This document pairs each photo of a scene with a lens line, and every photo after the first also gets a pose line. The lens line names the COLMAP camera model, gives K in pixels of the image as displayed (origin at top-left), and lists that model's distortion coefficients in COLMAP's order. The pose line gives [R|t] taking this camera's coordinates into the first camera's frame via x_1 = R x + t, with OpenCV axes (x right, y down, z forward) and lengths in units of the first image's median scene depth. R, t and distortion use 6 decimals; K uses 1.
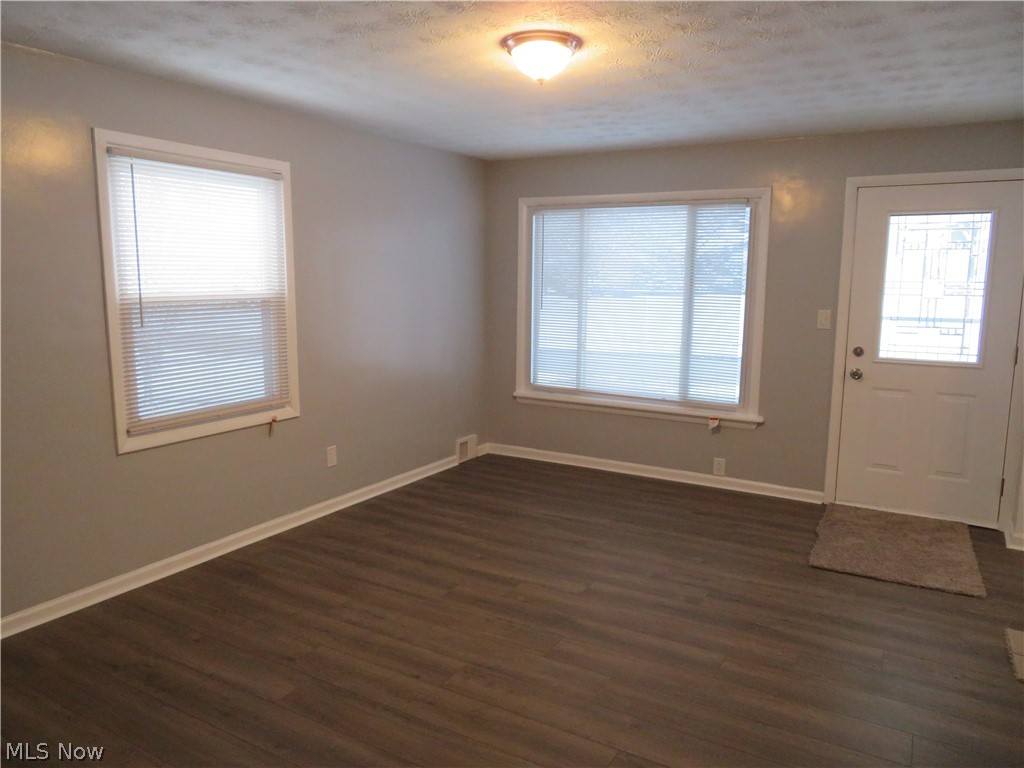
lens RADIAL K [[735.4, 0, 507.9], [0, 735.4, 382.7], [0, 0, 1]] dist [-0.003274, 0.001493]
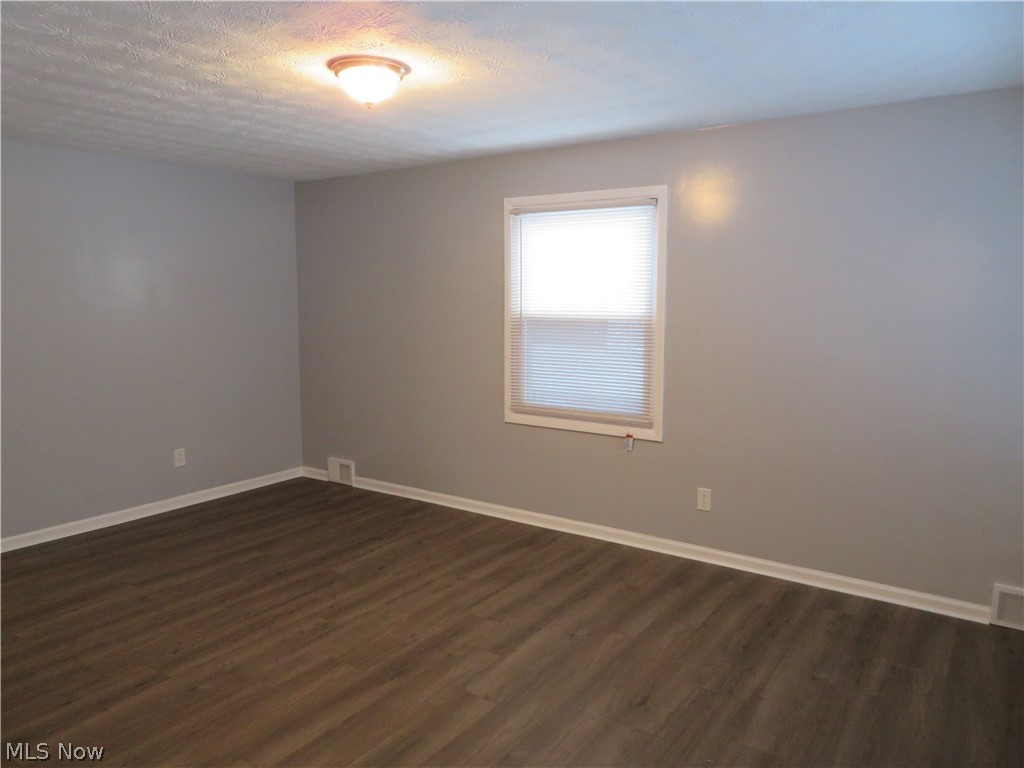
lens RADIAL K [[735.4, 0, 507.9], [0, 735.4, 382.7], [0, 0, 1]] dist [-0.003274, 0.001493]
pose [[-0.081931, 0.111659, -0.990363, 0.804601], [-0.149168, 0.981137, 0.122959, -0.141144], [0.985412, 0.157805, -0.063730, 0.985453]]
